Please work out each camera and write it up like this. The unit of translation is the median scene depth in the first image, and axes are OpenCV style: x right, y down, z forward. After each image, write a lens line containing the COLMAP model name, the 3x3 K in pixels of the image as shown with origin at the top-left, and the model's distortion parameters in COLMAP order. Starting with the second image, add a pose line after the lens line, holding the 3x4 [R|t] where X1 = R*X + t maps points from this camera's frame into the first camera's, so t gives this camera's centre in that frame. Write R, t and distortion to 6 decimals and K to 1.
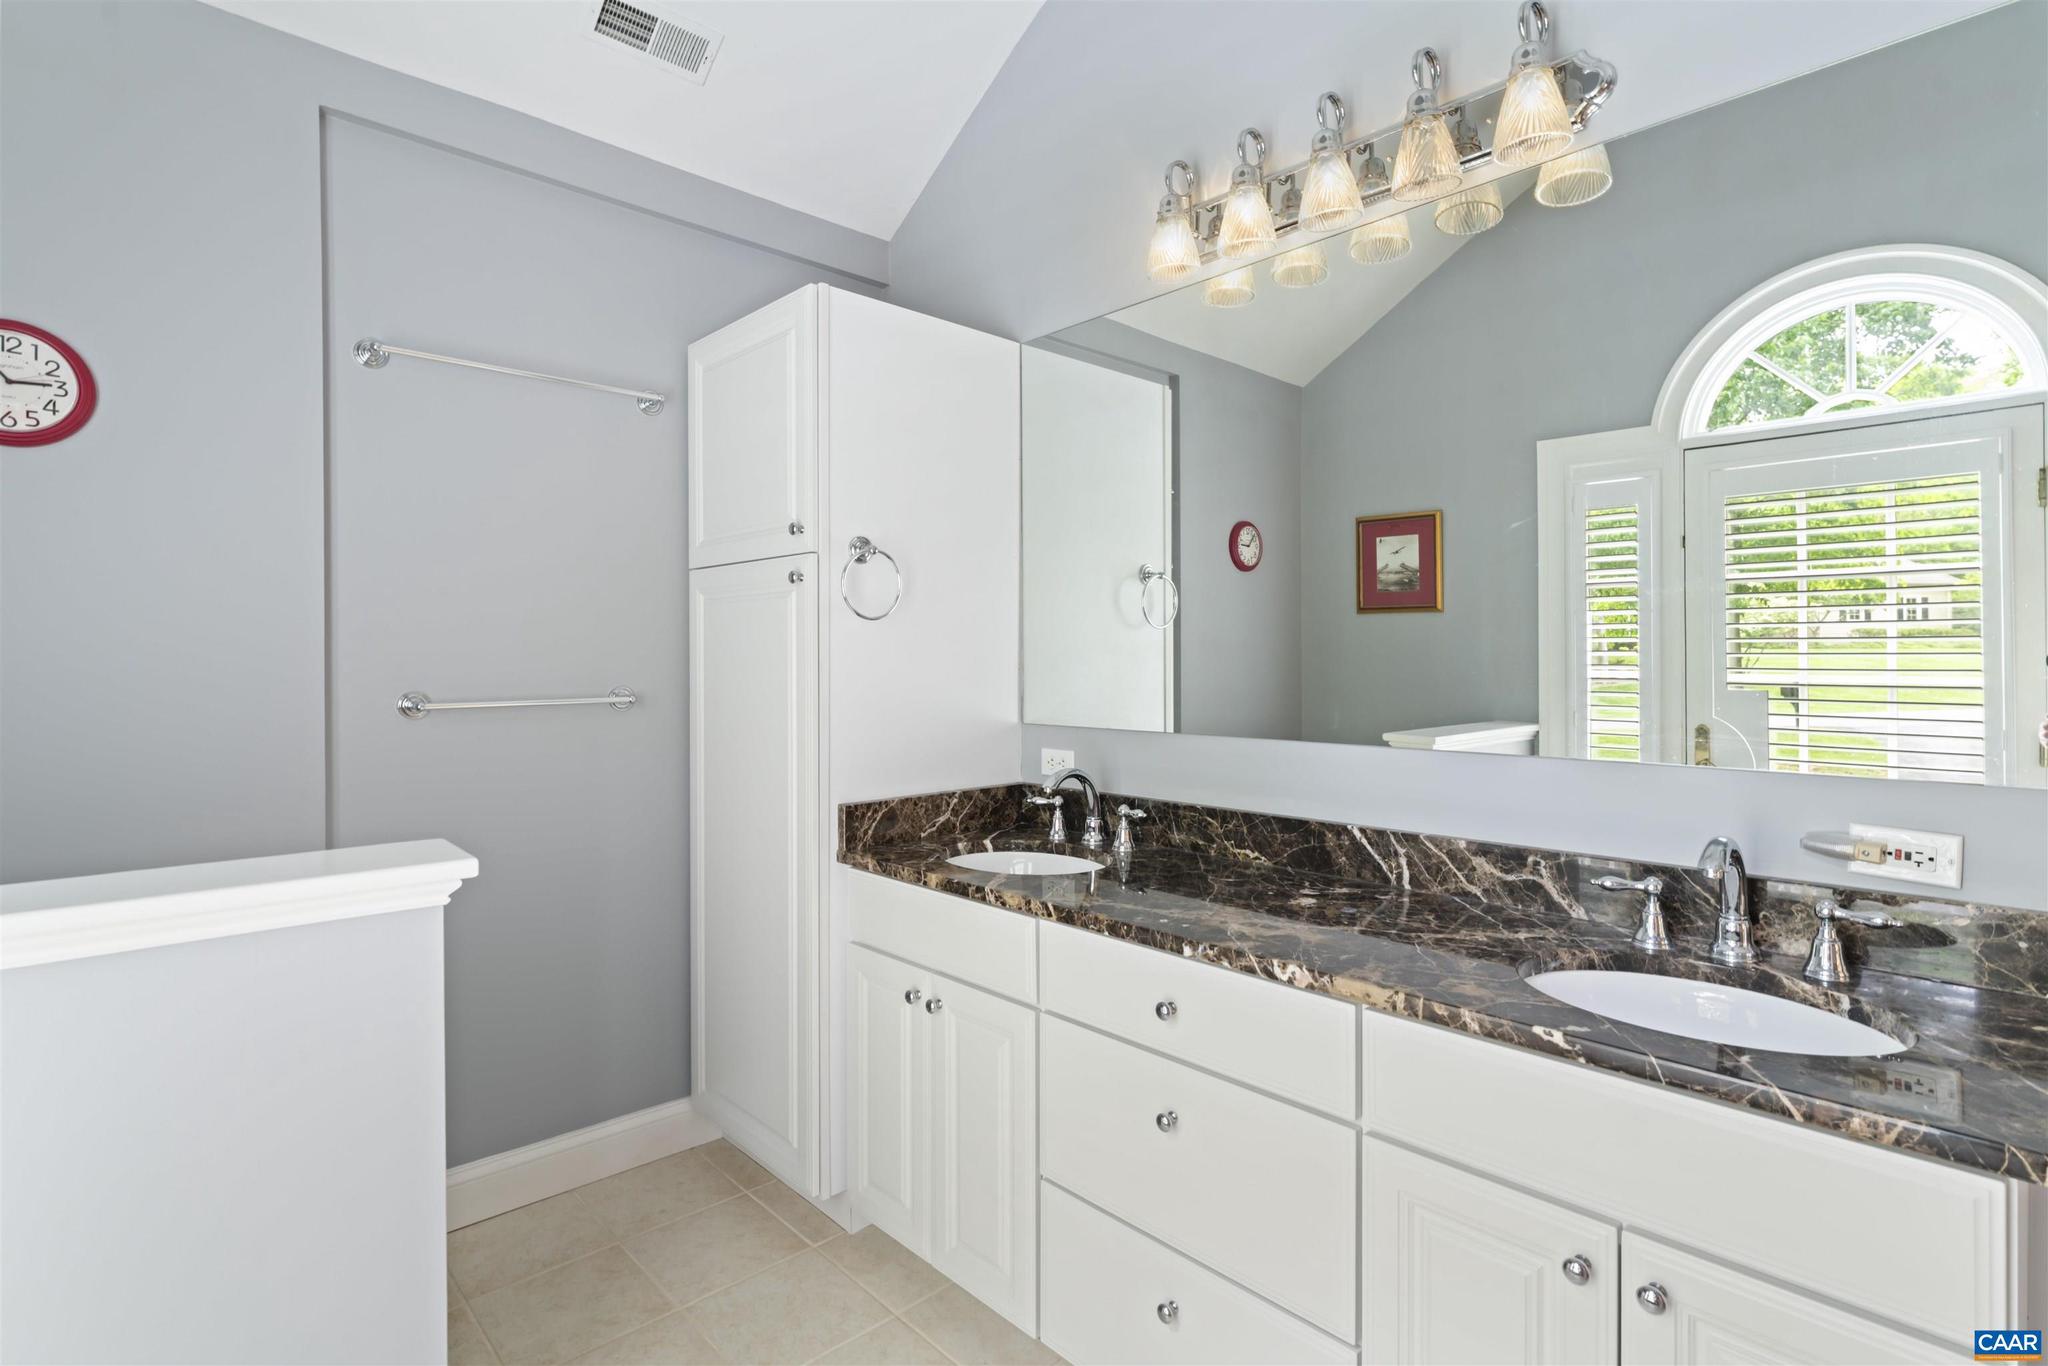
lens RADIAL K [[1017.5, 0, 989.3], [0, 1017.5, 653.7], [0, 0, 1]] dist [0.004276, -0.000023]
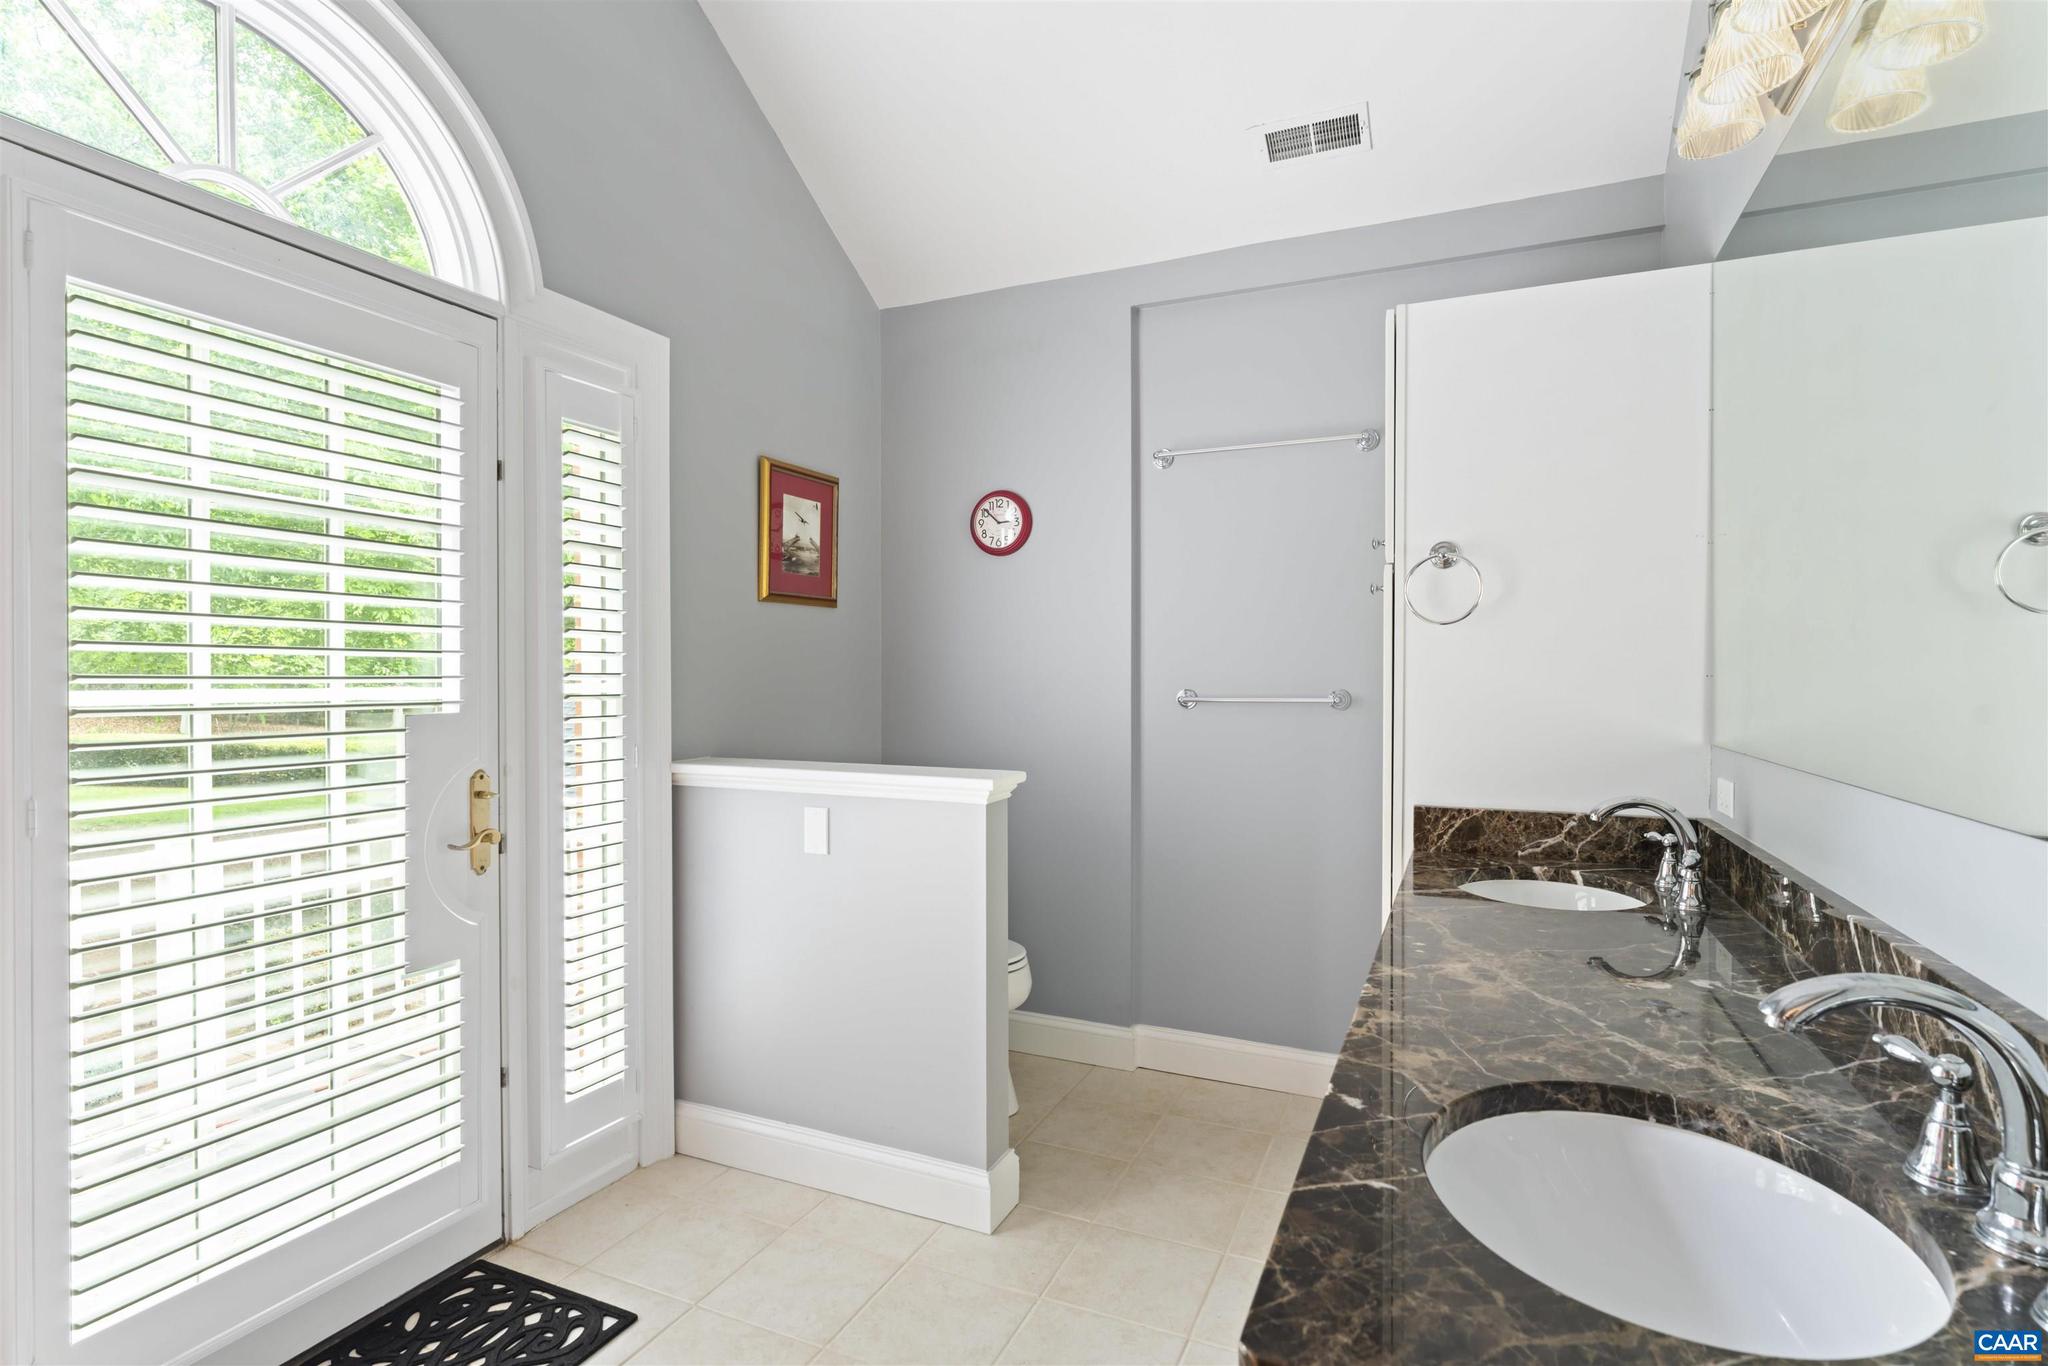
lens RADIAL K [[1017.5, 0, 1013.6], [0, 1017.5, 683.9], [0, 0, 1]] dist [0.004276, -0.000023]
pose [[0.373065, 0.008620, -0.927765, 0.649034], [0.003526, 0.999936, 0.010708, 0.012388], [0.927799, -0.007267, 0.373011, 0.235253]]
